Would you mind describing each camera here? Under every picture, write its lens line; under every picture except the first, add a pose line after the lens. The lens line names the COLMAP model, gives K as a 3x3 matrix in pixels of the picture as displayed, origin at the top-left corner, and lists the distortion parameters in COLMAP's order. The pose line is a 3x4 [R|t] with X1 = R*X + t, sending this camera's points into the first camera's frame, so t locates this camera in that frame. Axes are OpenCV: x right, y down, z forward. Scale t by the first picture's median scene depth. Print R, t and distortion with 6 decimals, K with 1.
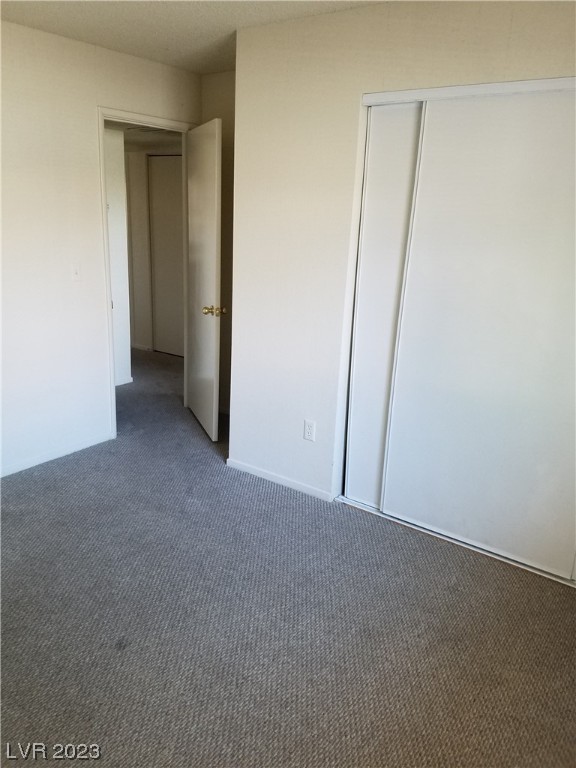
lens RADIAL K [[588.5, 0, 271.5], [0, 588.5, 384.3], [0, 0, 1]] dist [0.203765, -0.322202]
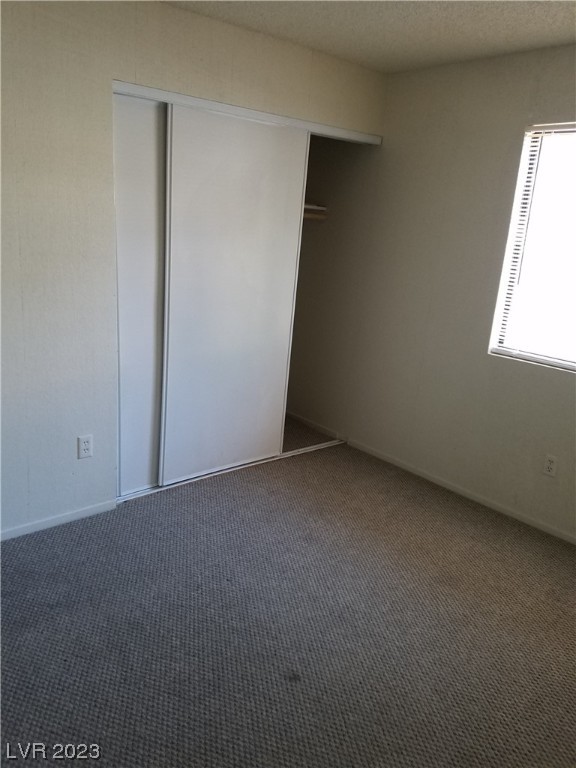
lens RADIAL K [[588.5, 0, 271.5], [0, 588.5, 384.3], [0, 0, 1]] dist [0.203765, -0.322202]
pose [[0.255169, -0.294957, 0.920809, -0.811890], [0.229494, 0.943596, 0.238661, -0.196824], [-0.939266, 0.150421, 0.308468, 0.537101]]
